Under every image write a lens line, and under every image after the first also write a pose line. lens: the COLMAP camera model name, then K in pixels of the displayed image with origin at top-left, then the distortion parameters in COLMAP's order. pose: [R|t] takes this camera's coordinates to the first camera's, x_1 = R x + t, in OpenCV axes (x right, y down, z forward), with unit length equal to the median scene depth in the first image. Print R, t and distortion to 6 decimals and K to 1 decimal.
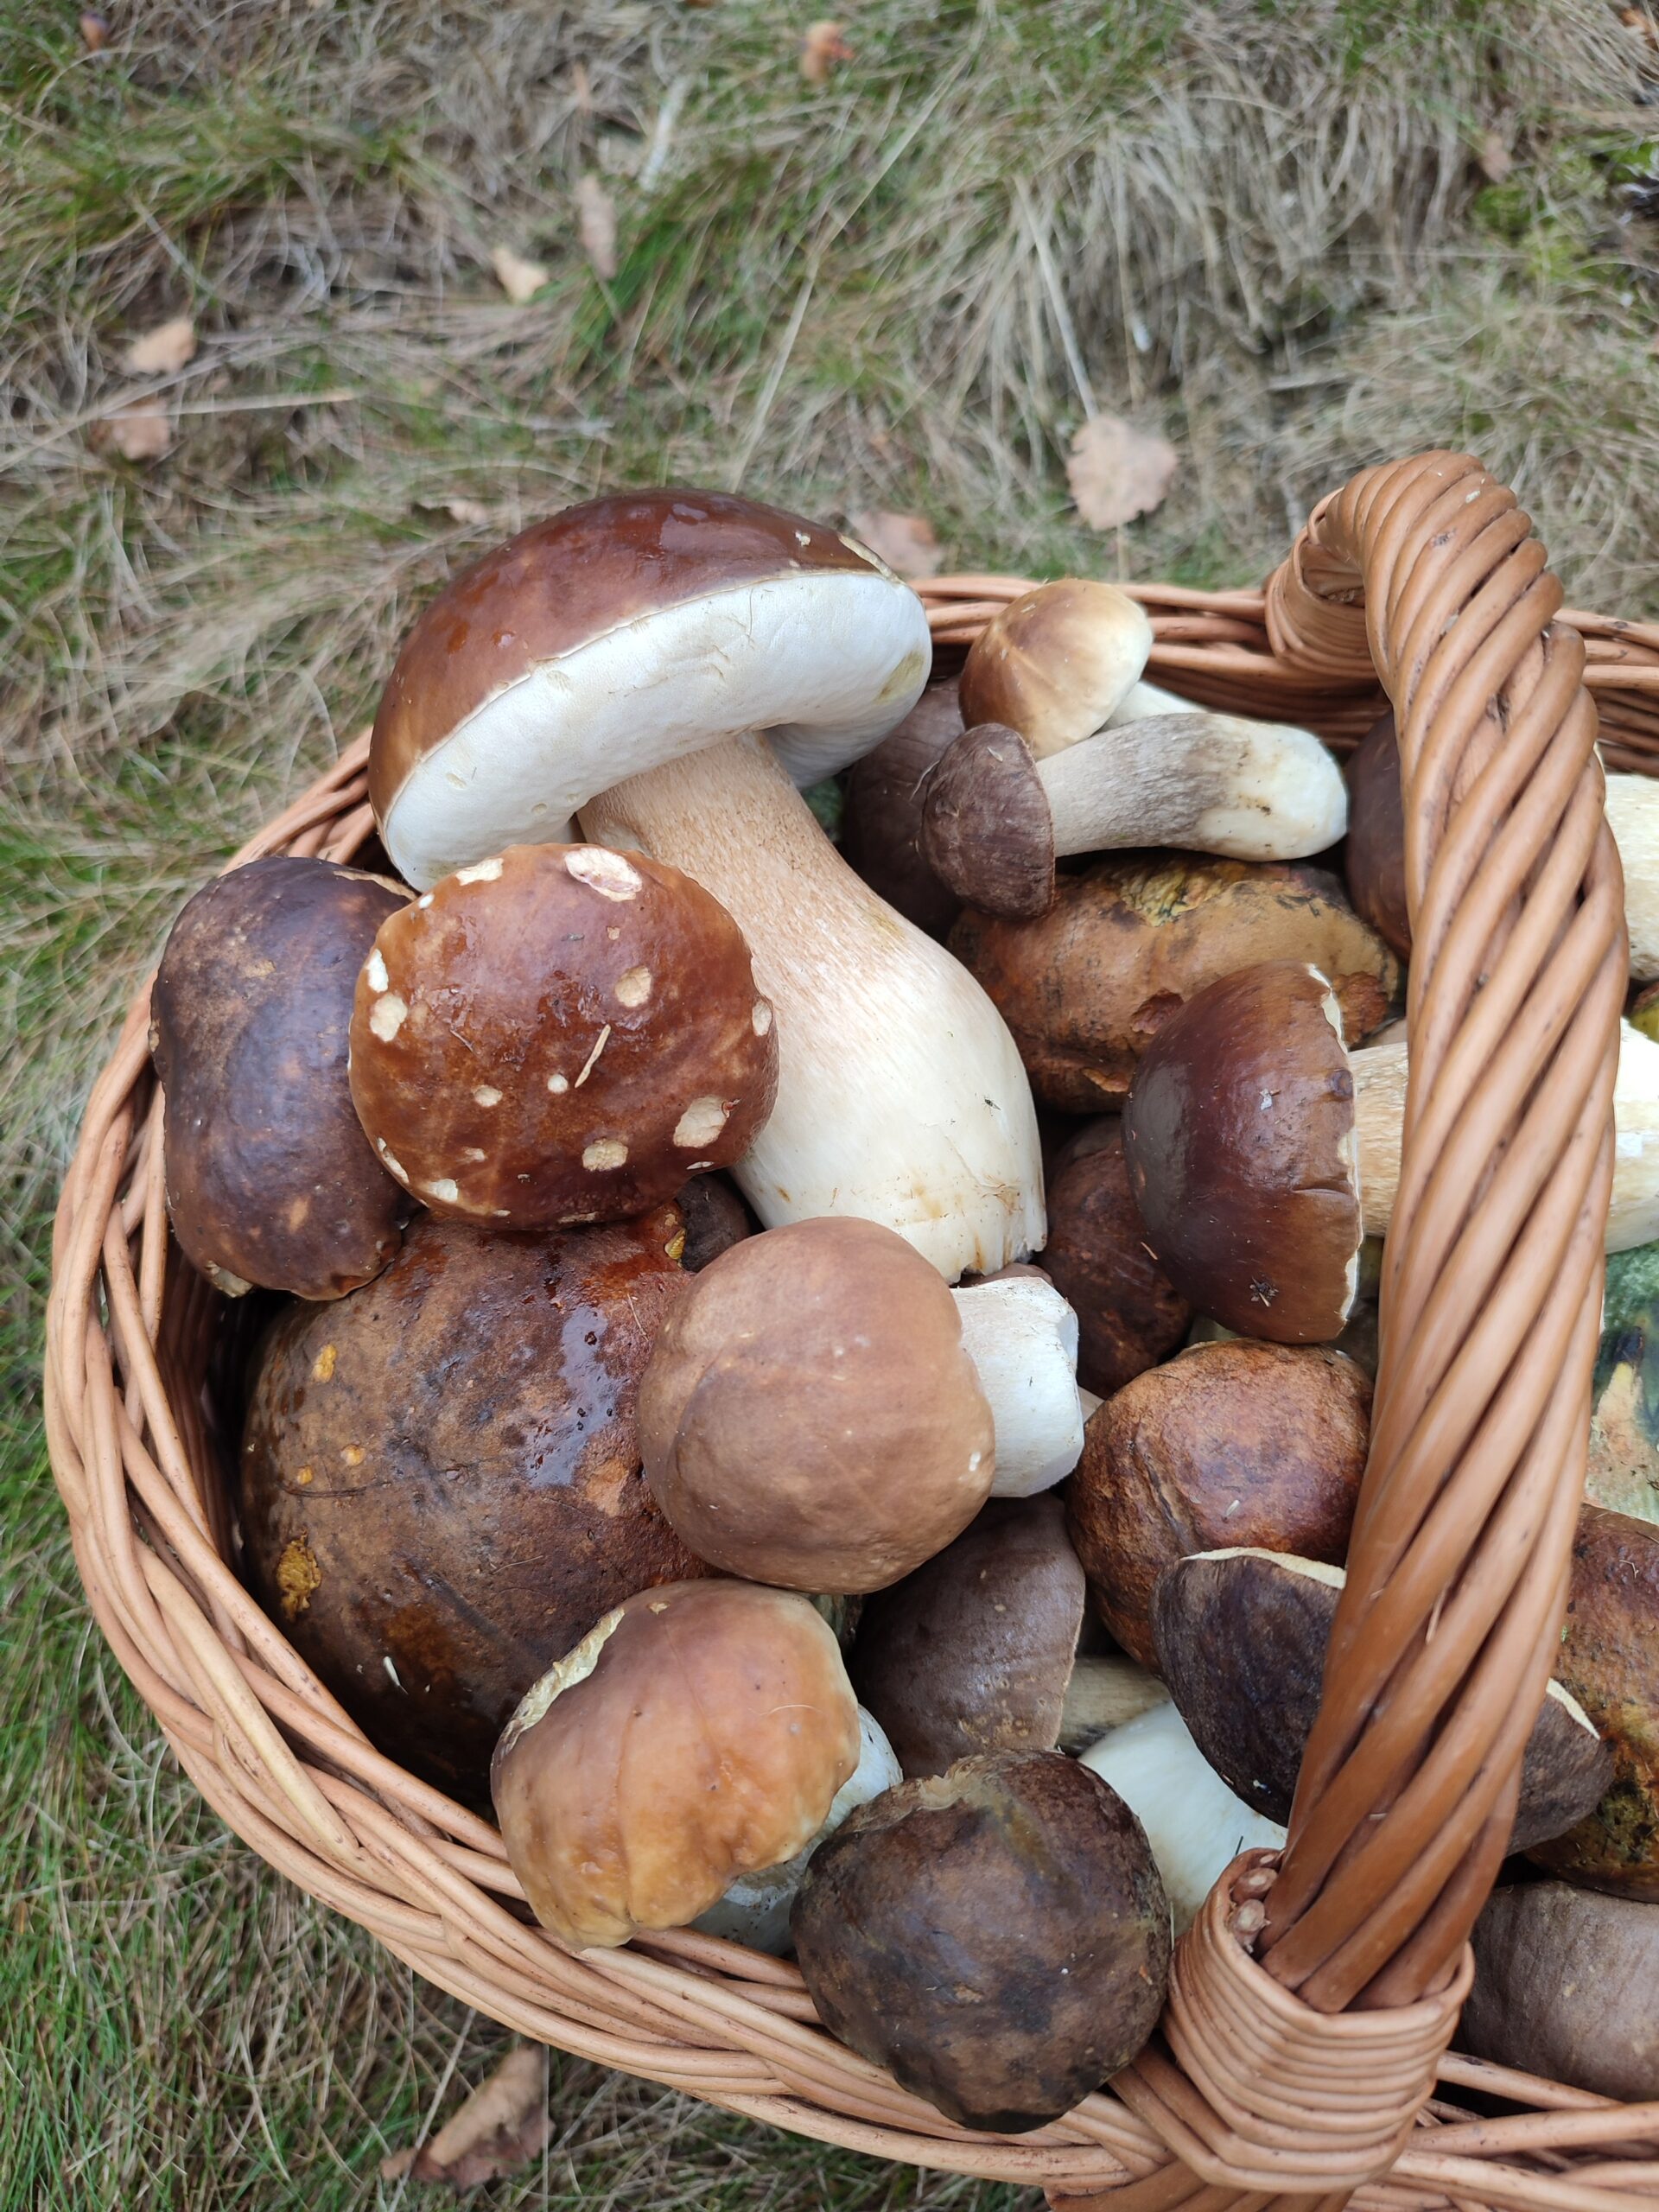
lens RADIAL K [[1595.4, 0, 838.7], [0, 1595.4, 1116.5], [0, 0, 1]] dist [-0.019851, -0.004012]
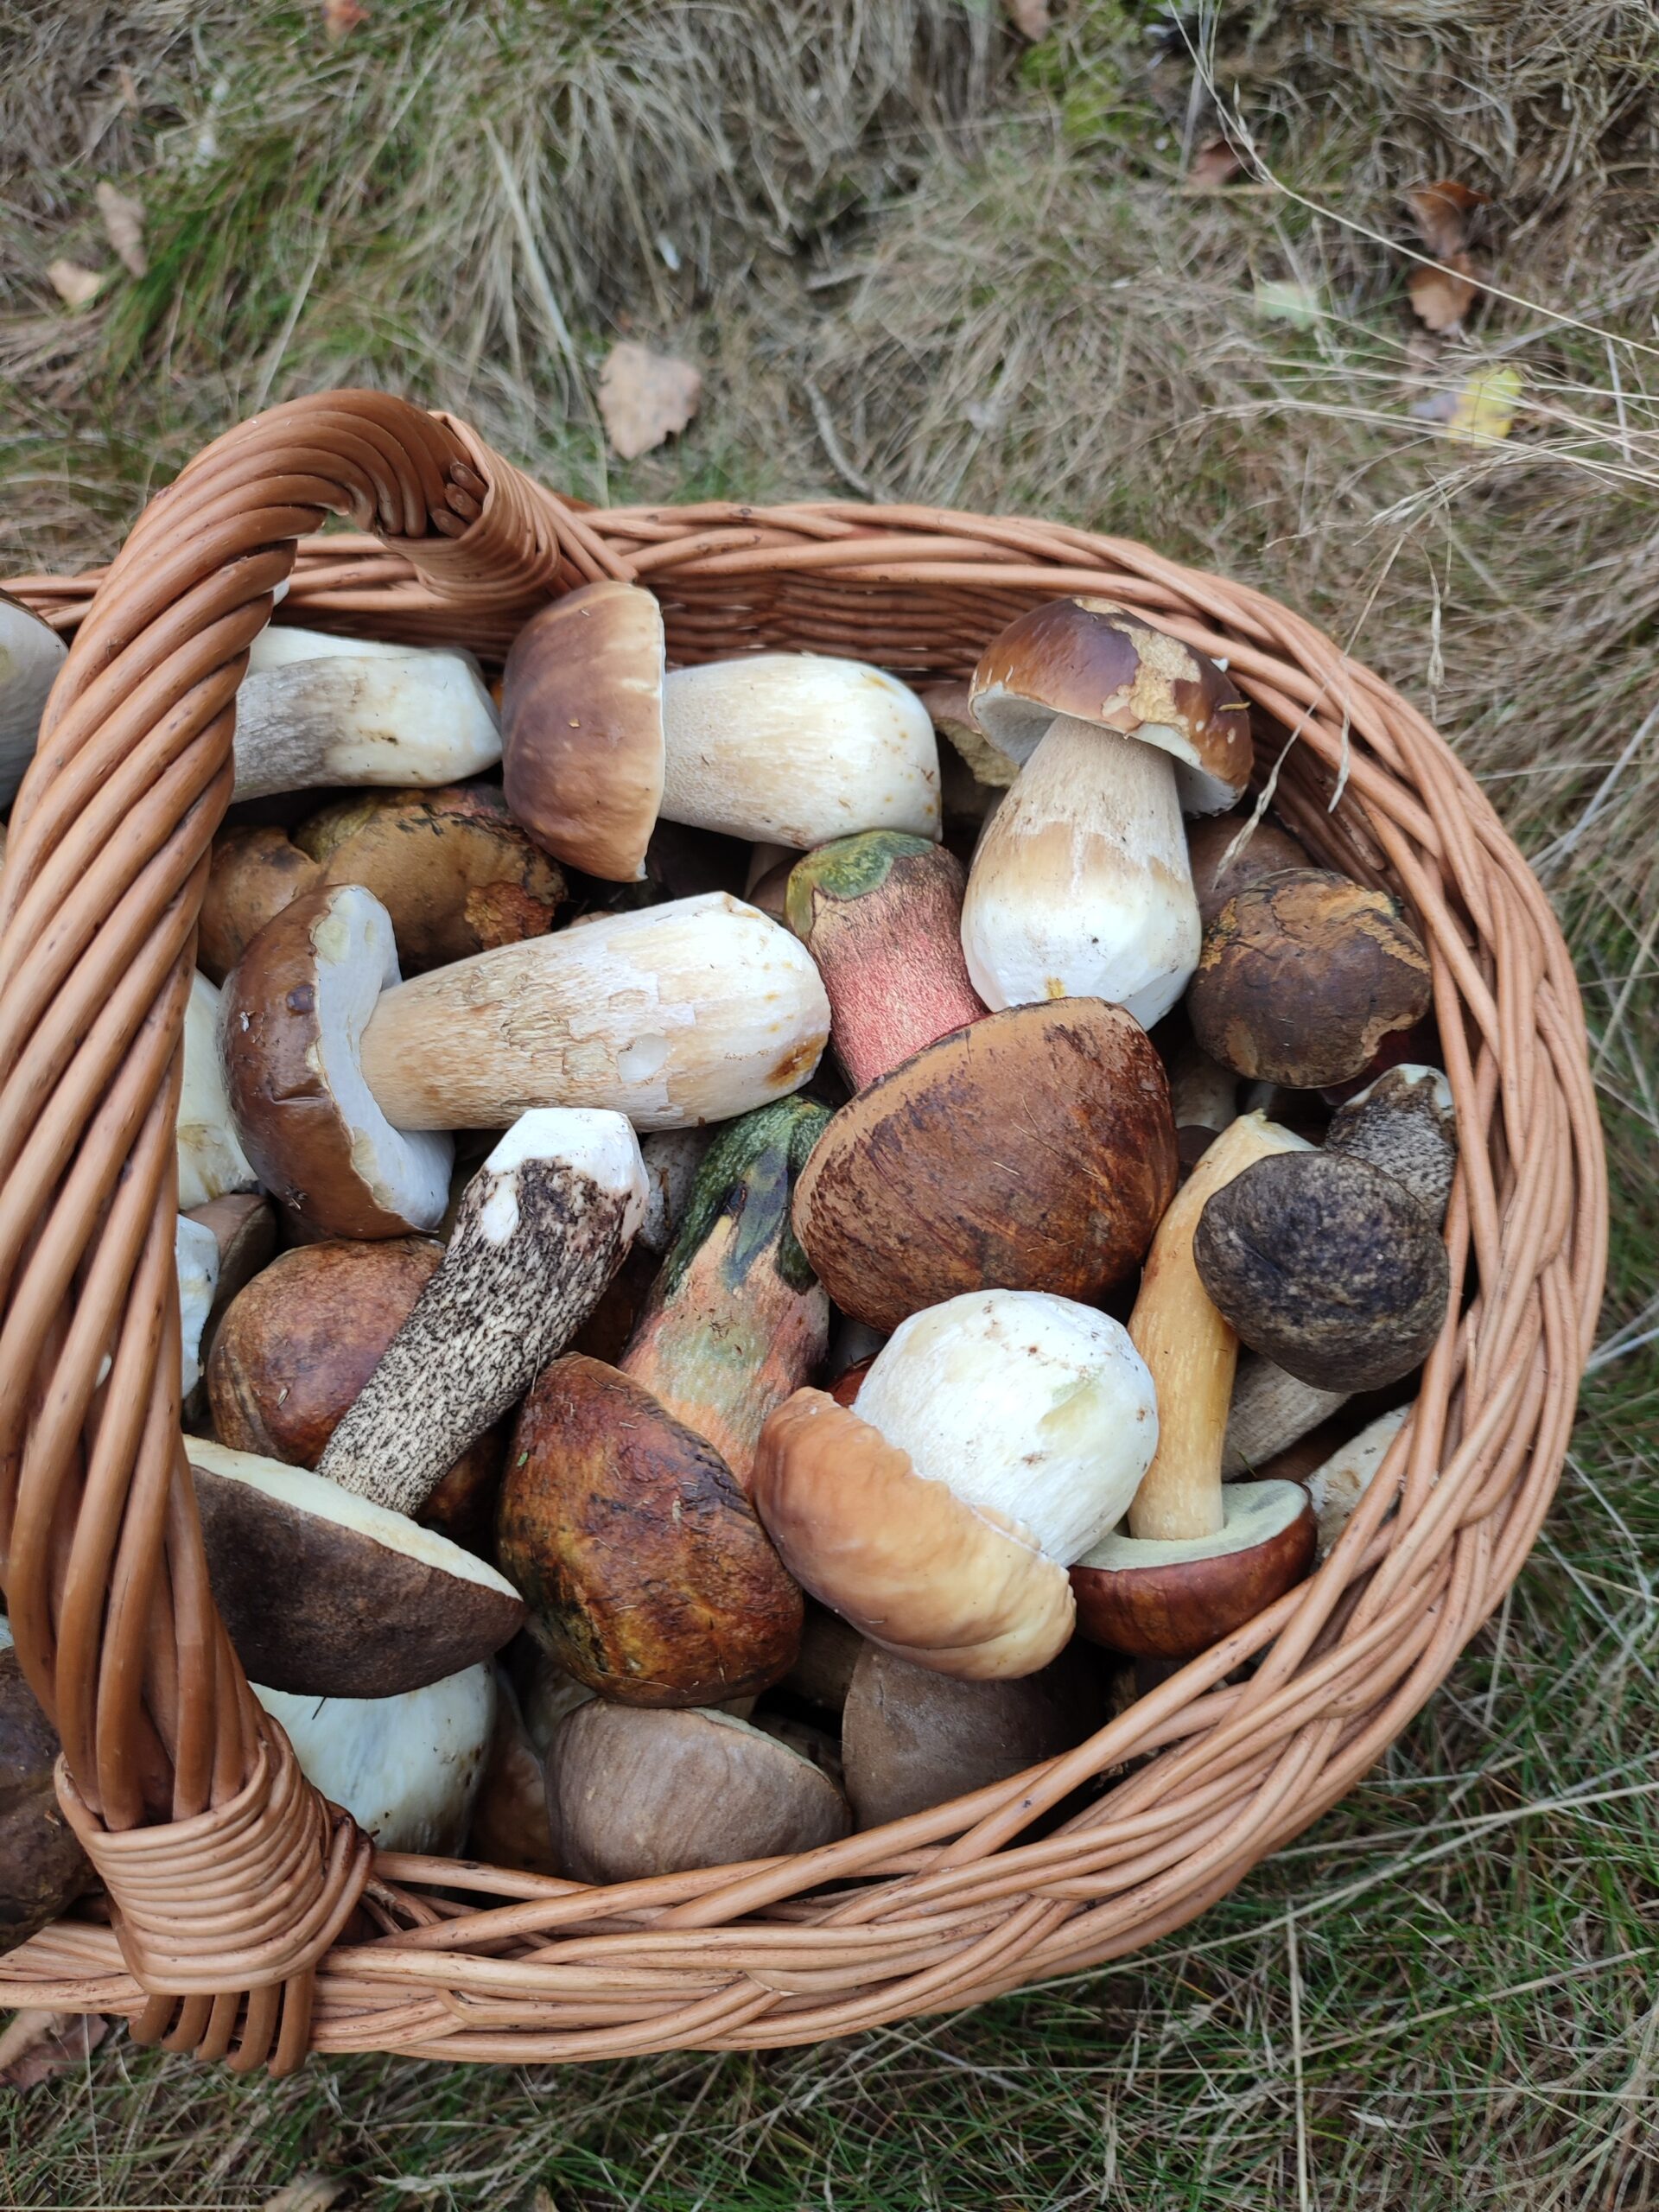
lens RADIAL K [[1595.4, 0, 838.7], [0, 1595.4, 1116.5], [0, 0, 1]] dist [-0.019851, -0.004012]
pose [[0.991065, -0.130668, -0.026757, 0.253199], [0.131676, 0.990477, 0.040211, 0.023250], [0.021248, -0.043375, 0.998833, -0.026818]]
